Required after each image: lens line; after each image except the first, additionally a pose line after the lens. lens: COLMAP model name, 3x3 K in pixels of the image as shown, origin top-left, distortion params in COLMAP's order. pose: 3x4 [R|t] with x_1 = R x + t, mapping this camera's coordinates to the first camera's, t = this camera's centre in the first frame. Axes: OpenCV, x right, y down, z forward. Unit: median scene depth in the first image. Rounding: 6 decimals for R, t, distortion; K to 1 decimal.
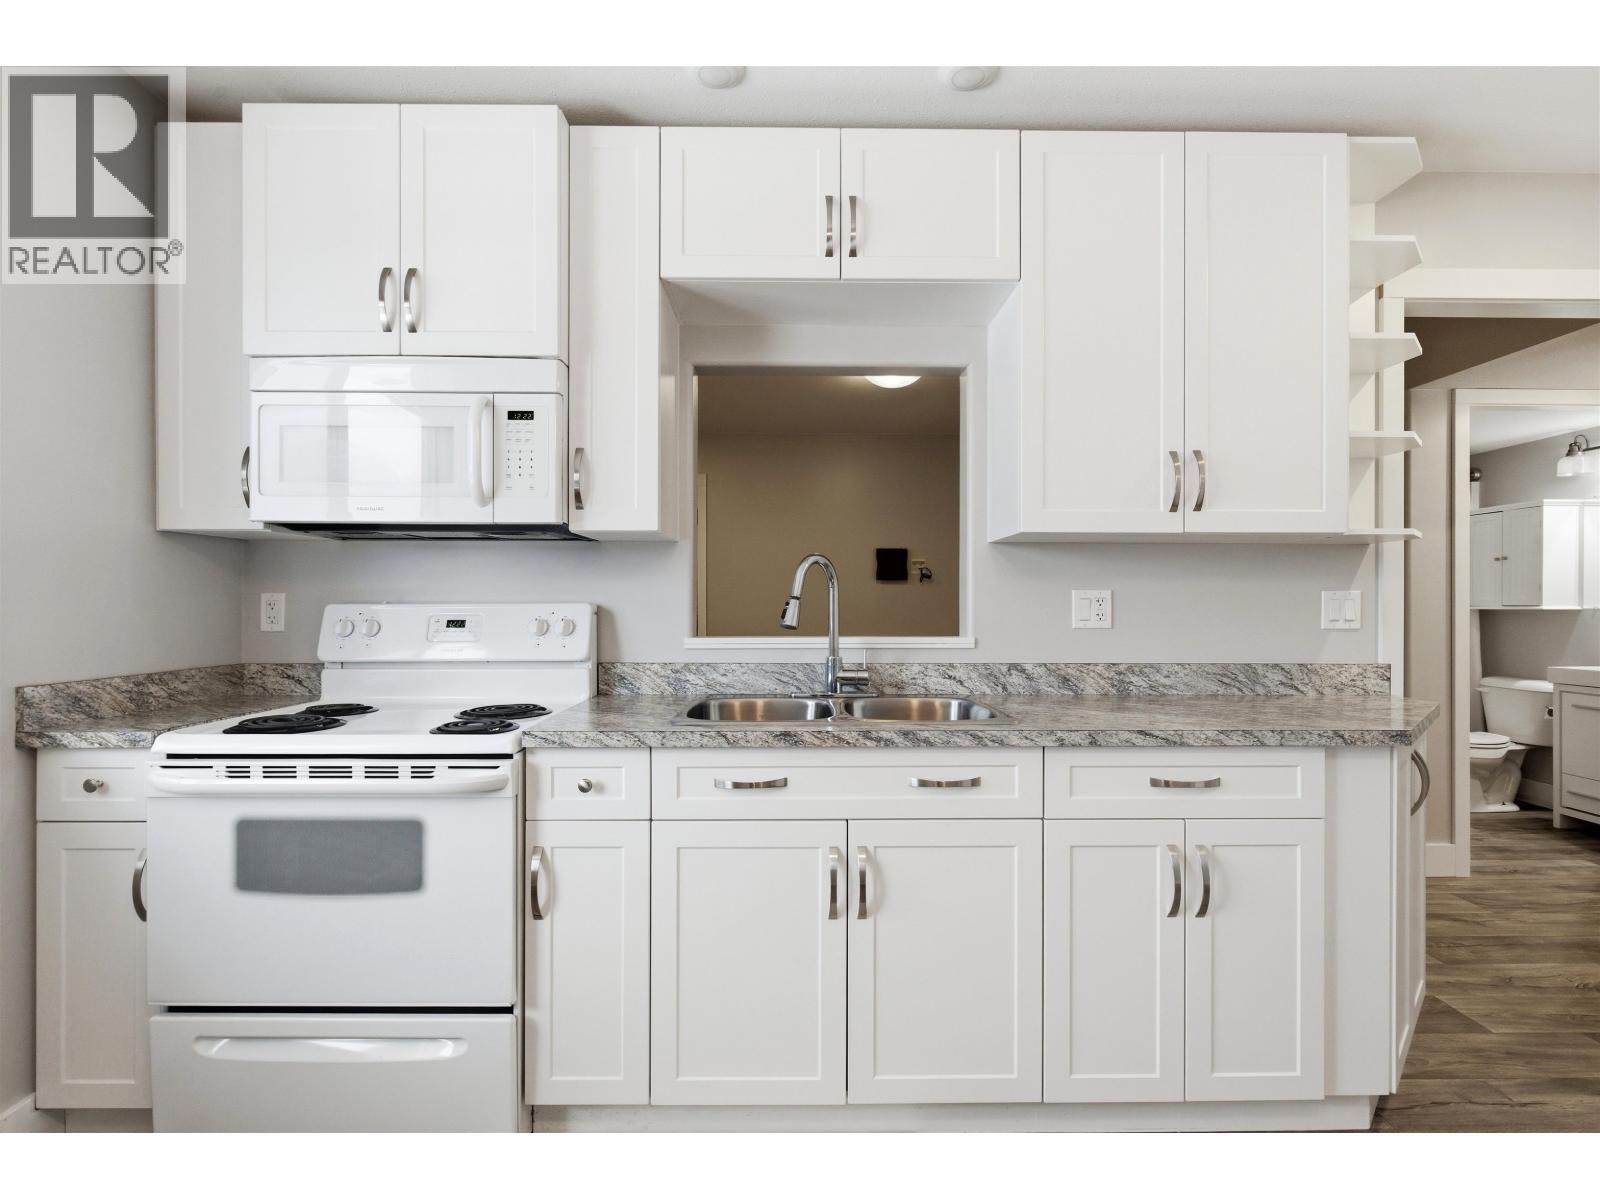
lens RADIAL K [[751.9, 0, 798.0], [0, 751.9, 618.1], [0, 0, 1]] dist [-0.007843, 0.000125]
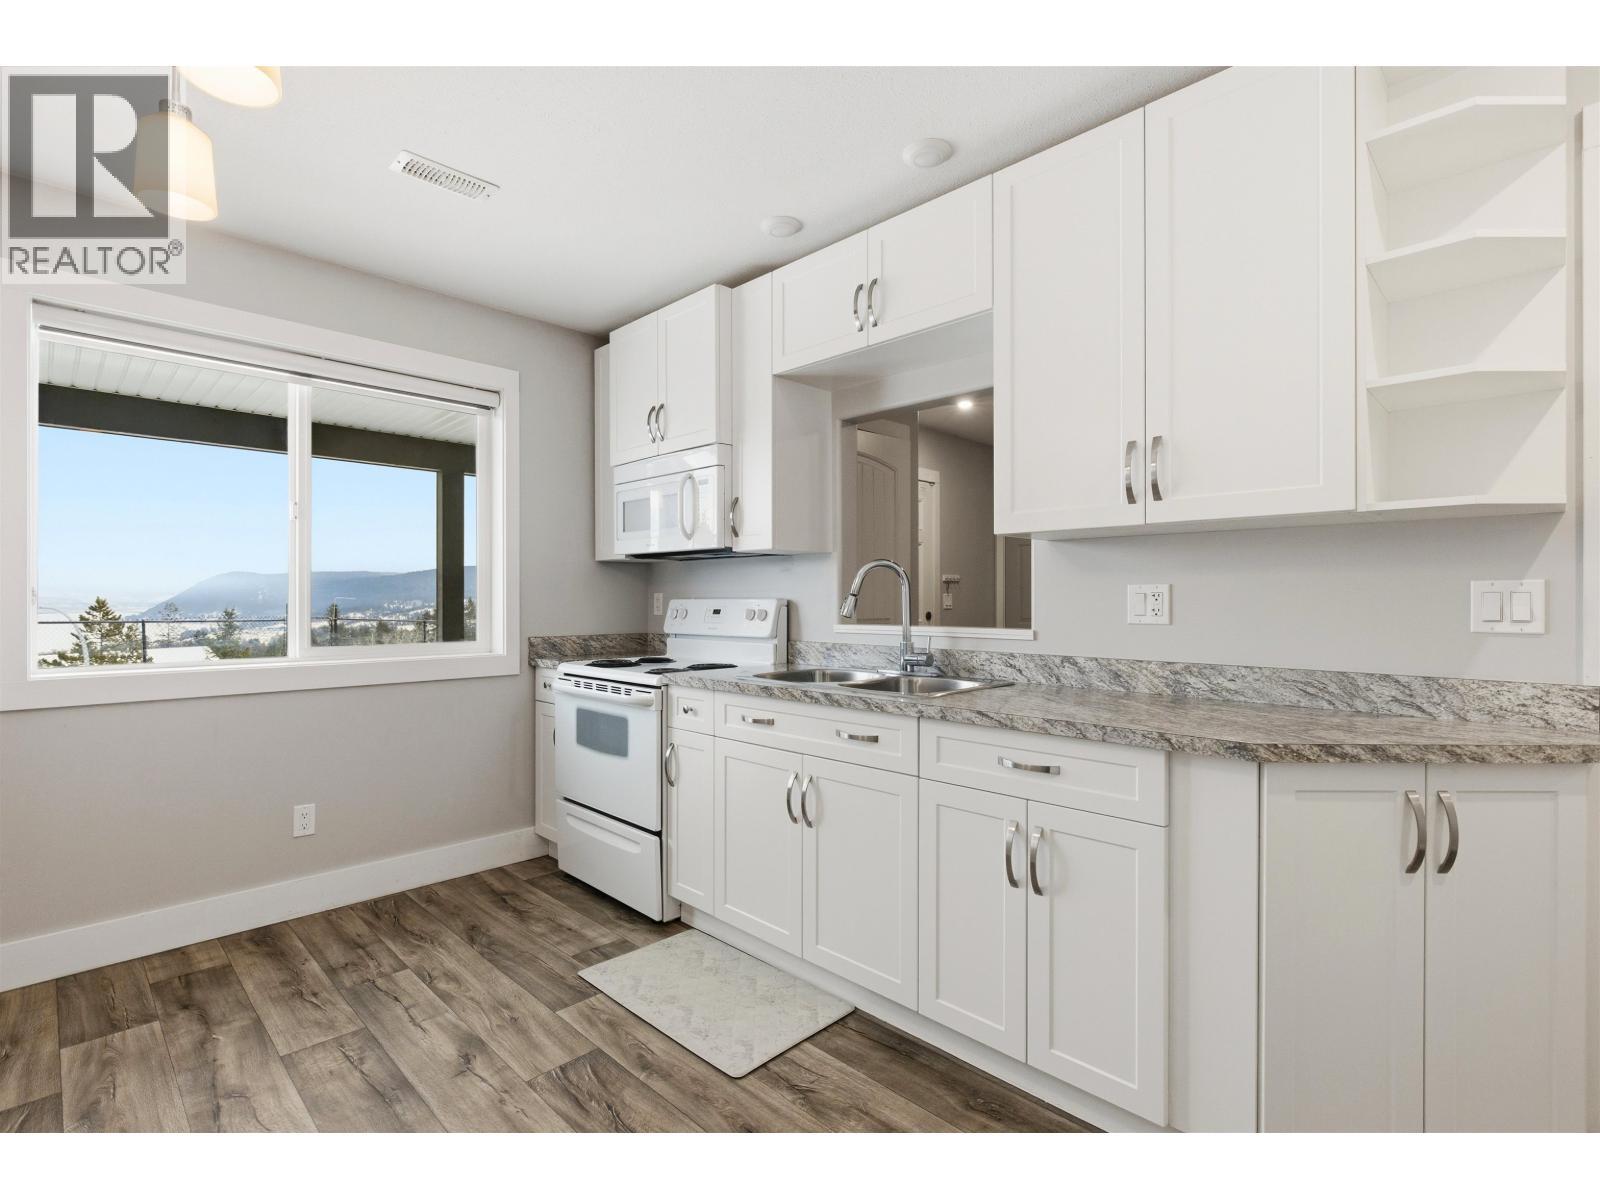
lens RADIAL K [[751.9, 0, 798.0], [0, 751.9, 618.1], [0, 0, 1]] dist [-0.007843, 0.000125]
pose [[0.701429, 0.016687, -0.712544, 0.803084], [-0.012997, 0.999859, 0.010621, 0.001714], [0.712621, 0.001811, 0.701547, 0.012592]]
